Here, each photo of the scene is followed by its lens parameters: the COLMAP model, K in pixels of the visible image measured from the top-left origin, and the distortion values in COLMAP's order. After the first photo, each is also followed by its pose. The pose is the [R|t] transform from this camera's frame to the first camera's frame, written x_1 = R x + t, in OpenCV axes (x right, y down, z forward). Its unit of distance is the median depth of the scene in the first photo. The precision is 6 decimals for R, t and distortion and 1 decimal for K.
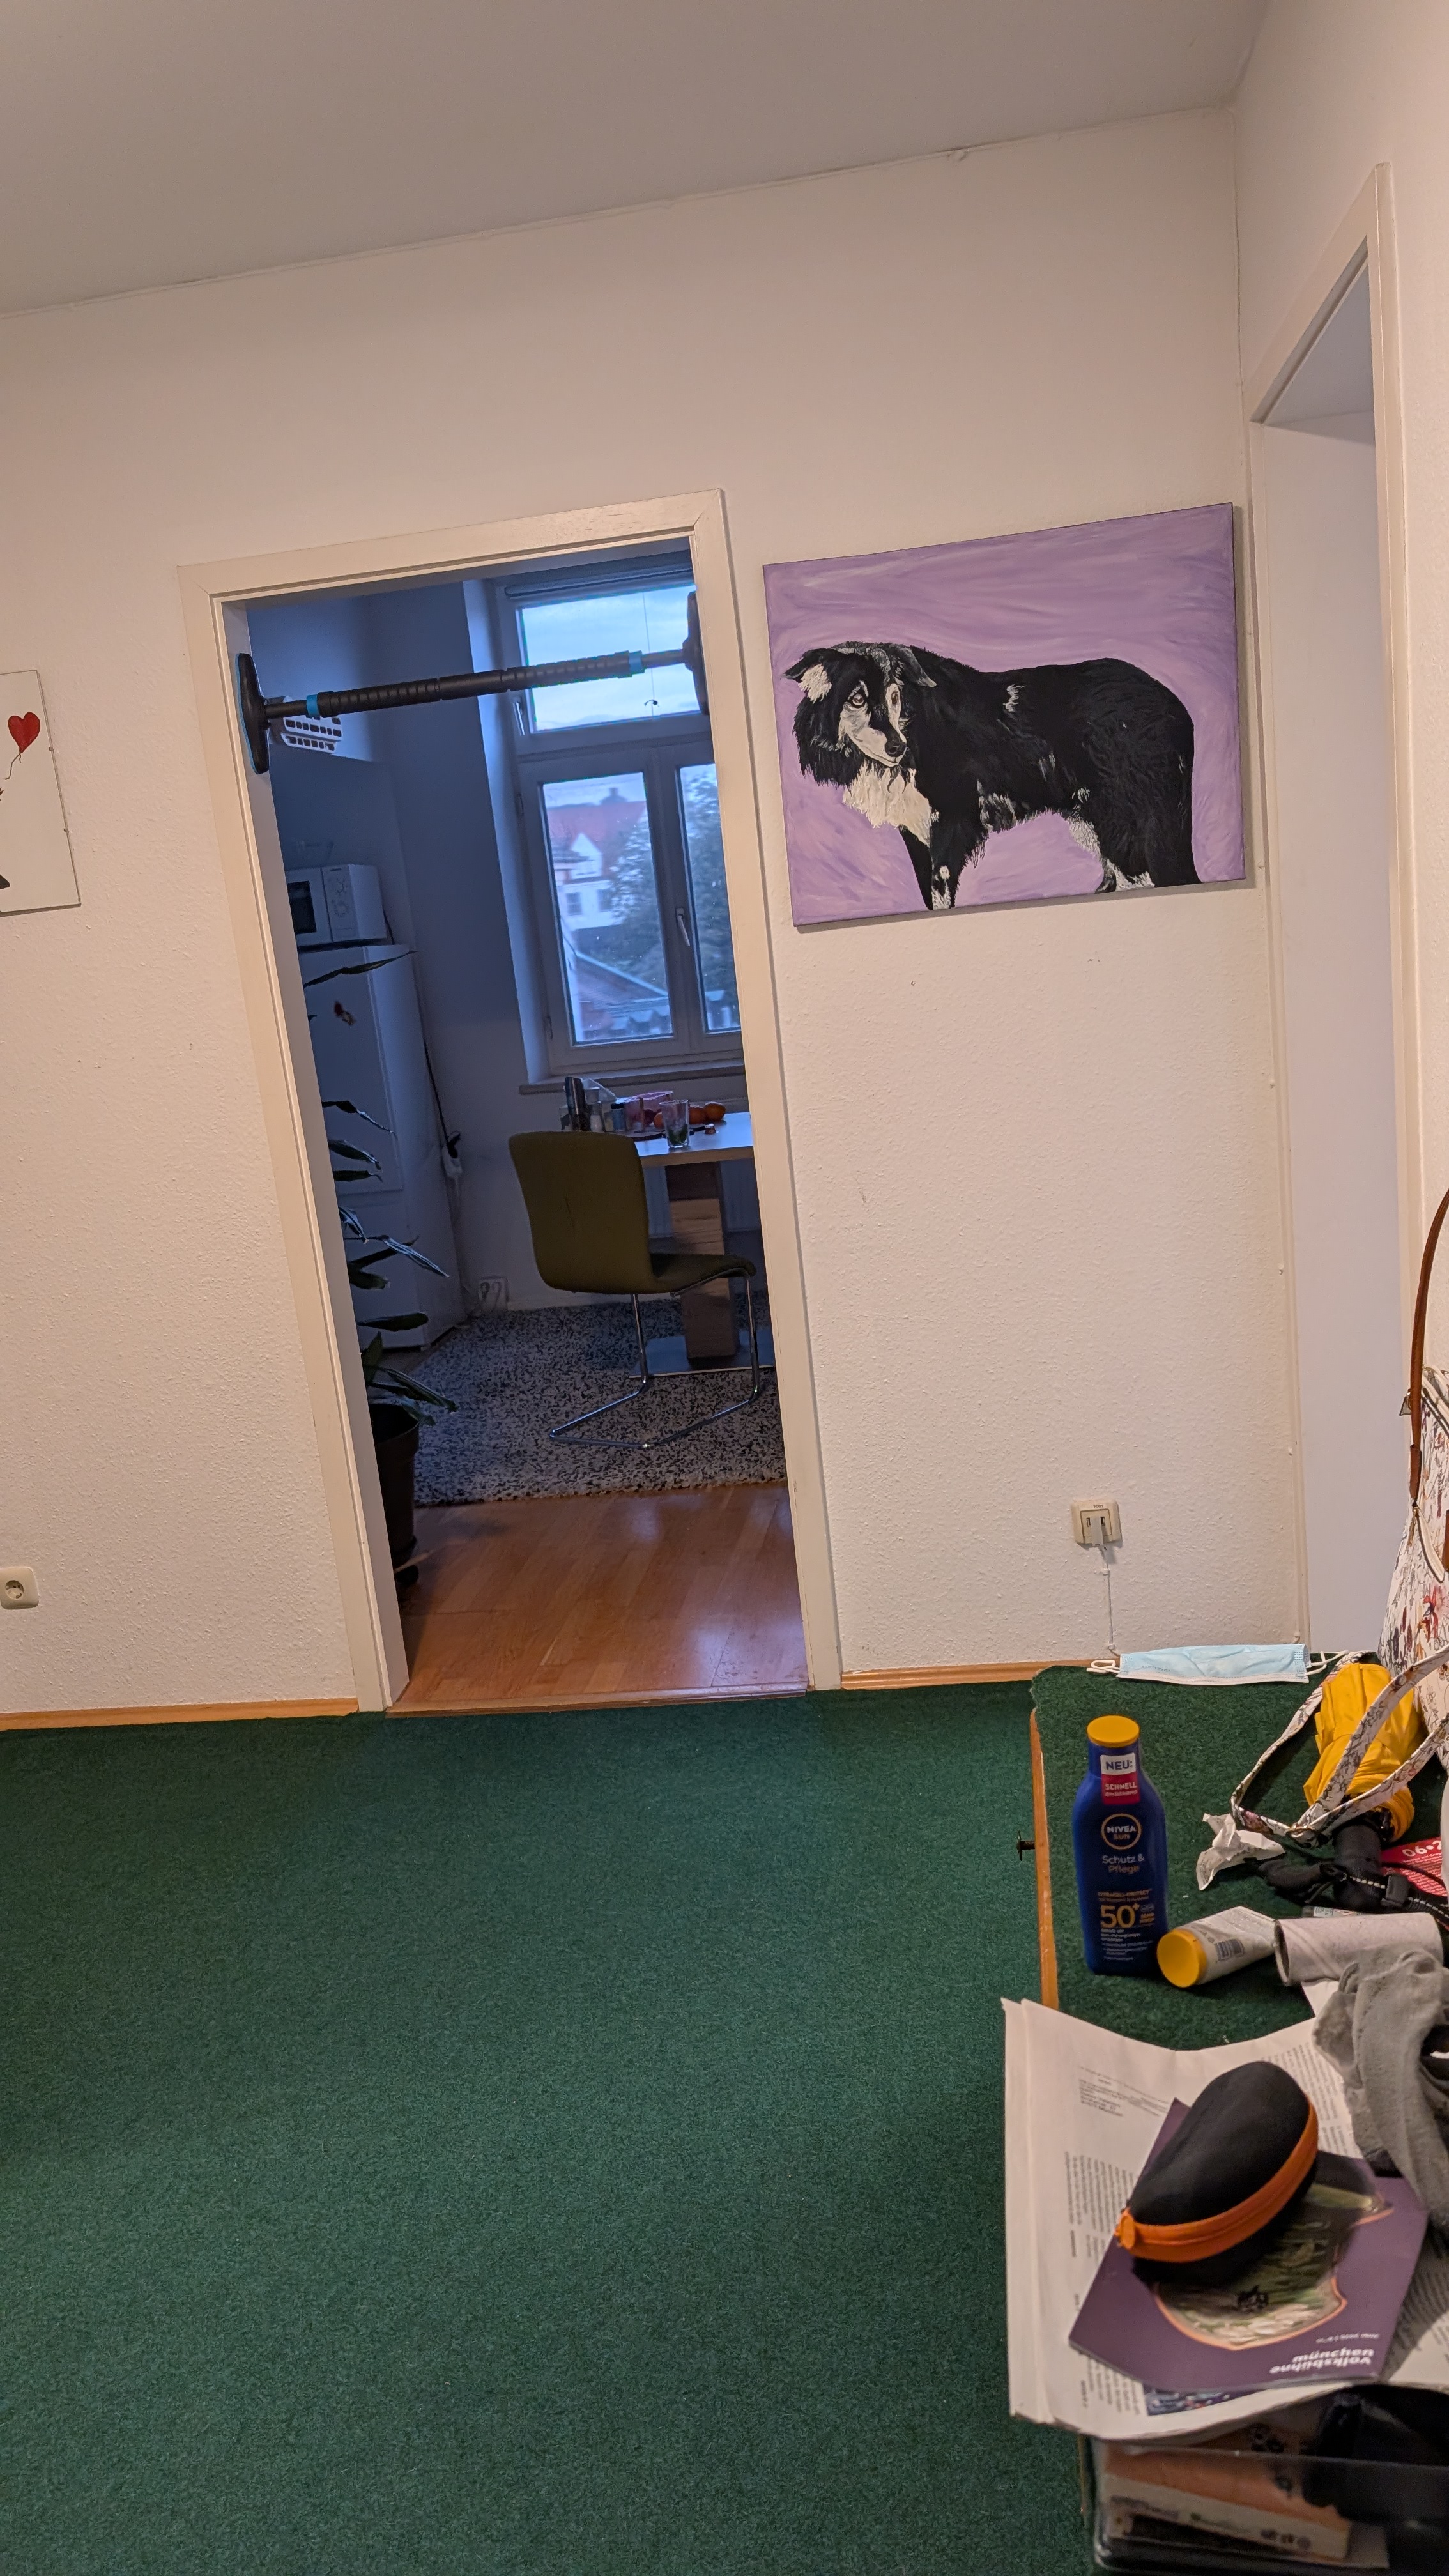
lens RADIAL K [[1827.4, 0, 729.2], [0, 1827.4, 1301.2], [0, 0, 1]] dist [0.030357, 0.001887]
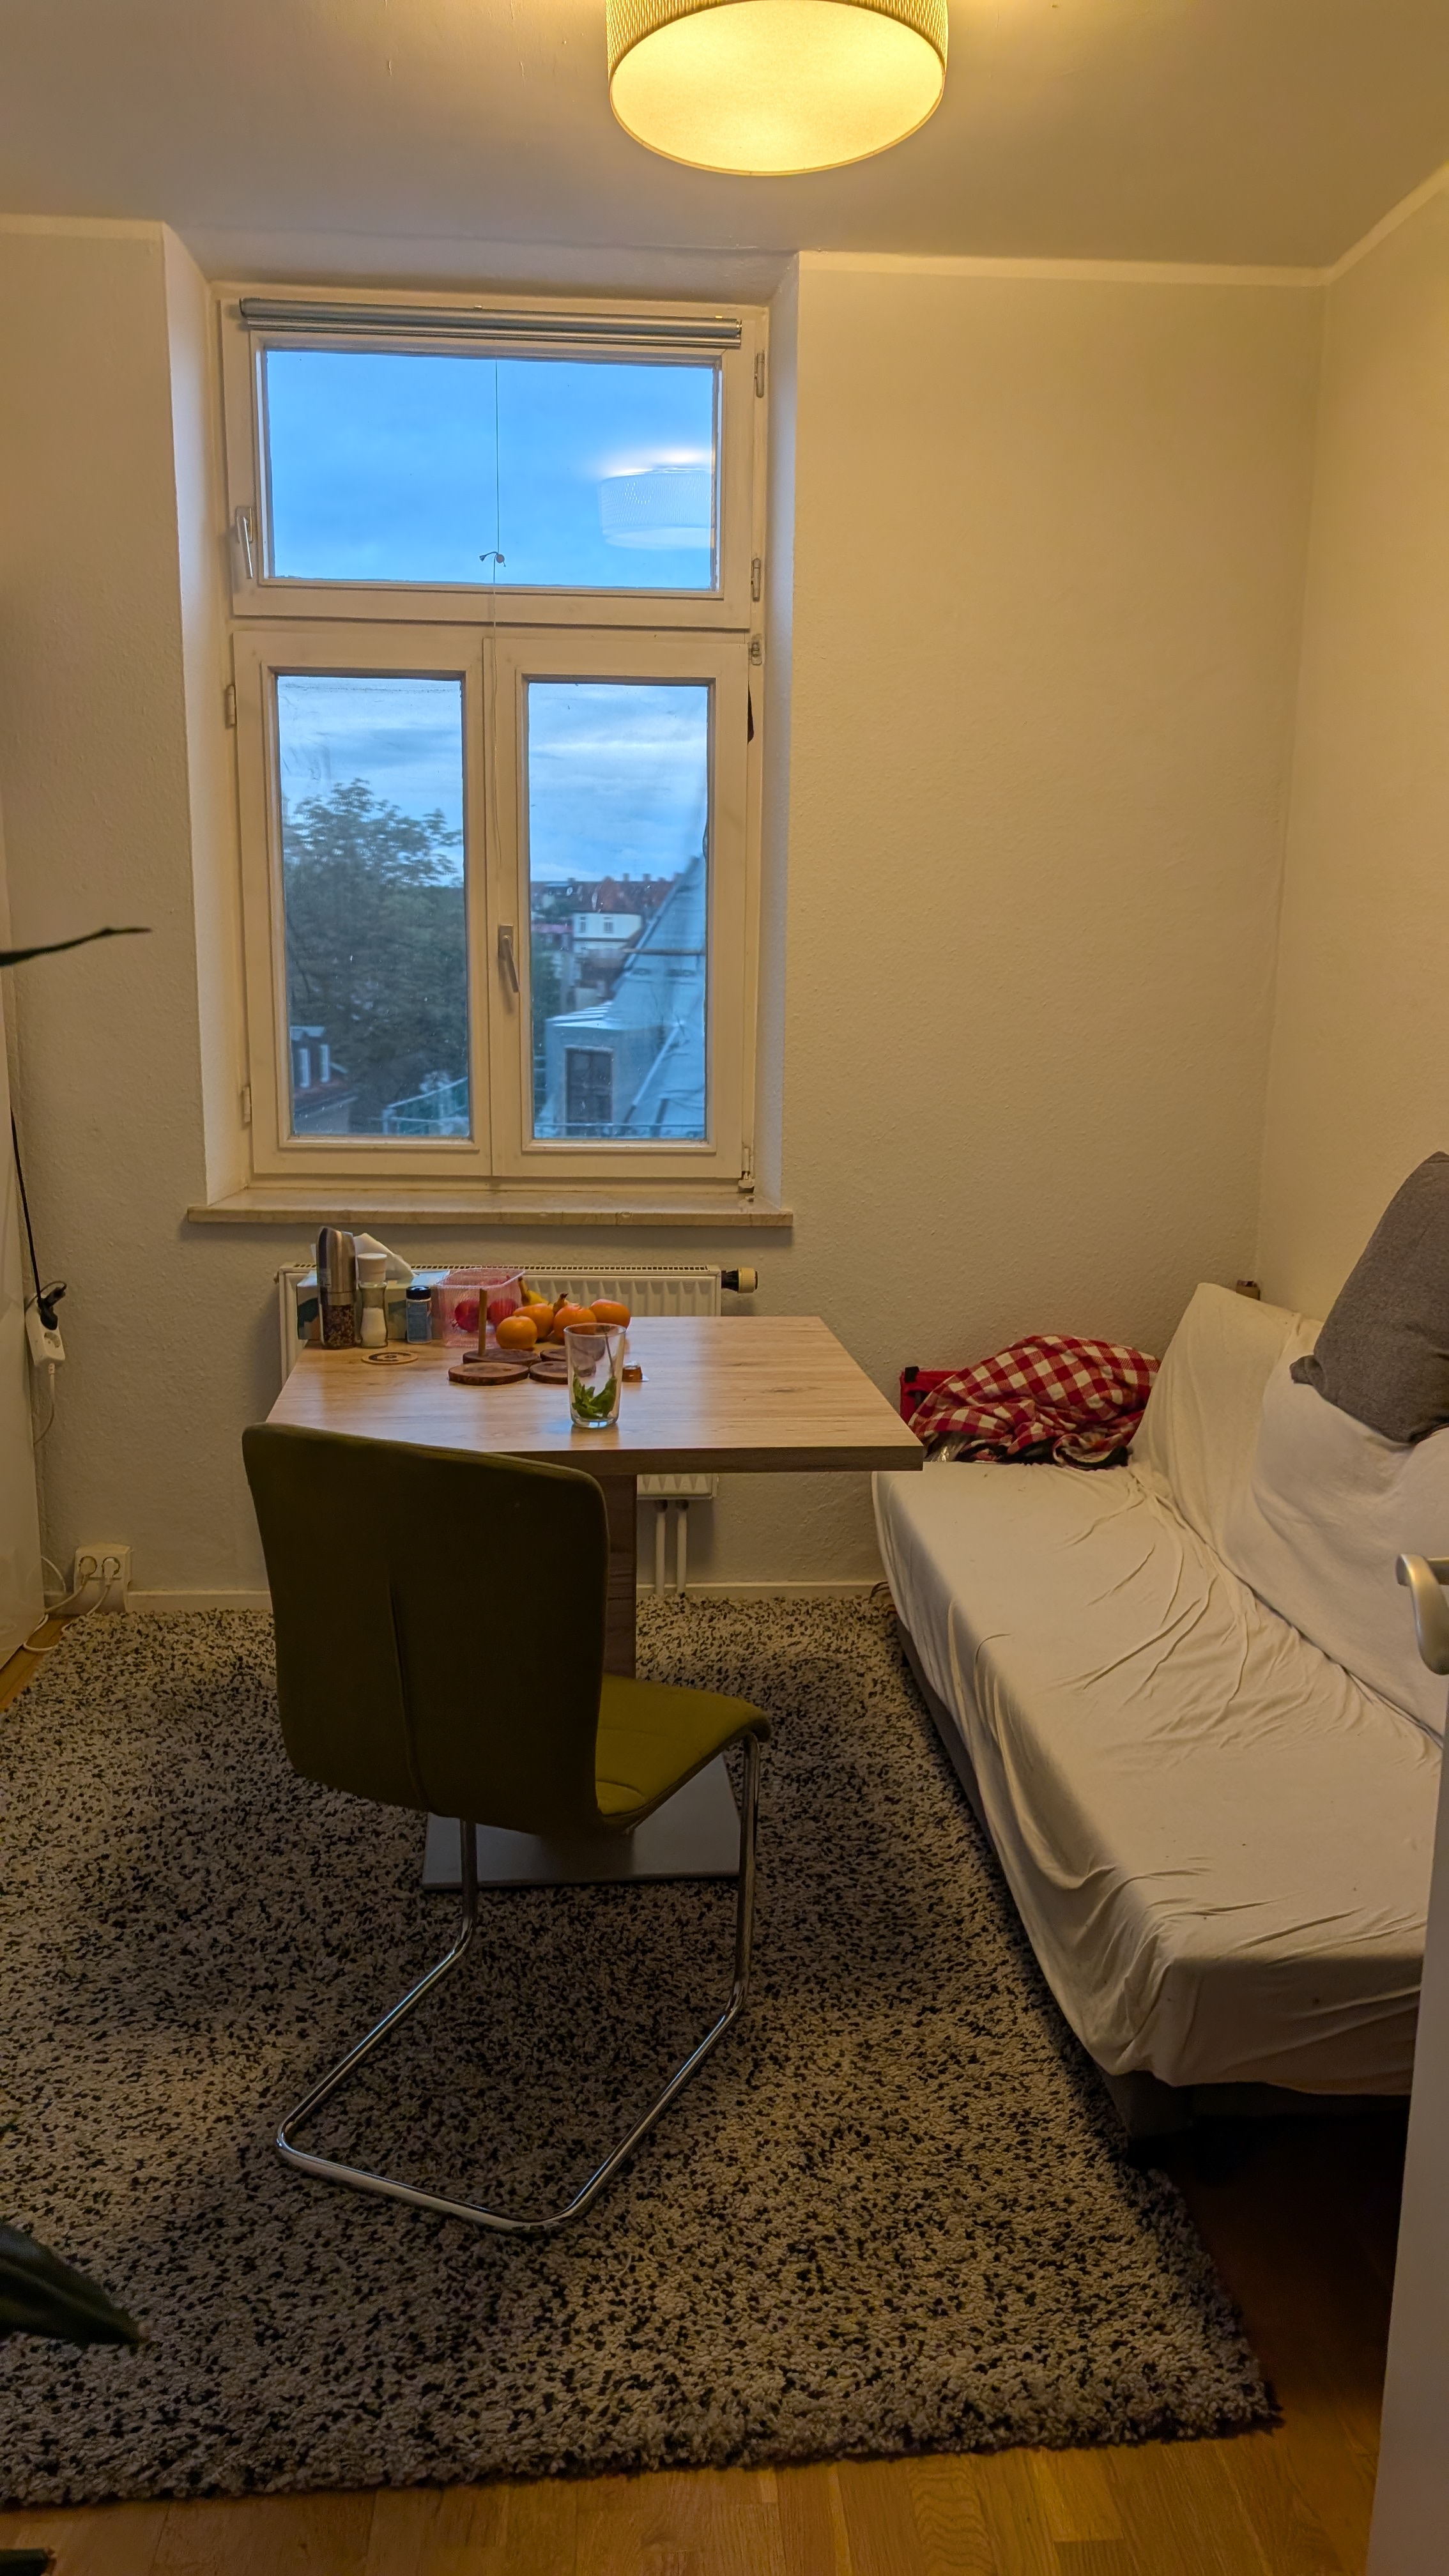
lens RADIAL K [[1827.4, 0, 728.9], [0, 1827.4, 1268.0], [0, 0, 1]] dist [0.030357, 0.001887]
pose [[0.969516, 0.079435, 0.231797, -0.084838], [-0.068168, 0.996088, -0.056229, -0.080866], [-0.235357, 0.038714, 0.971138, 0.433309]]
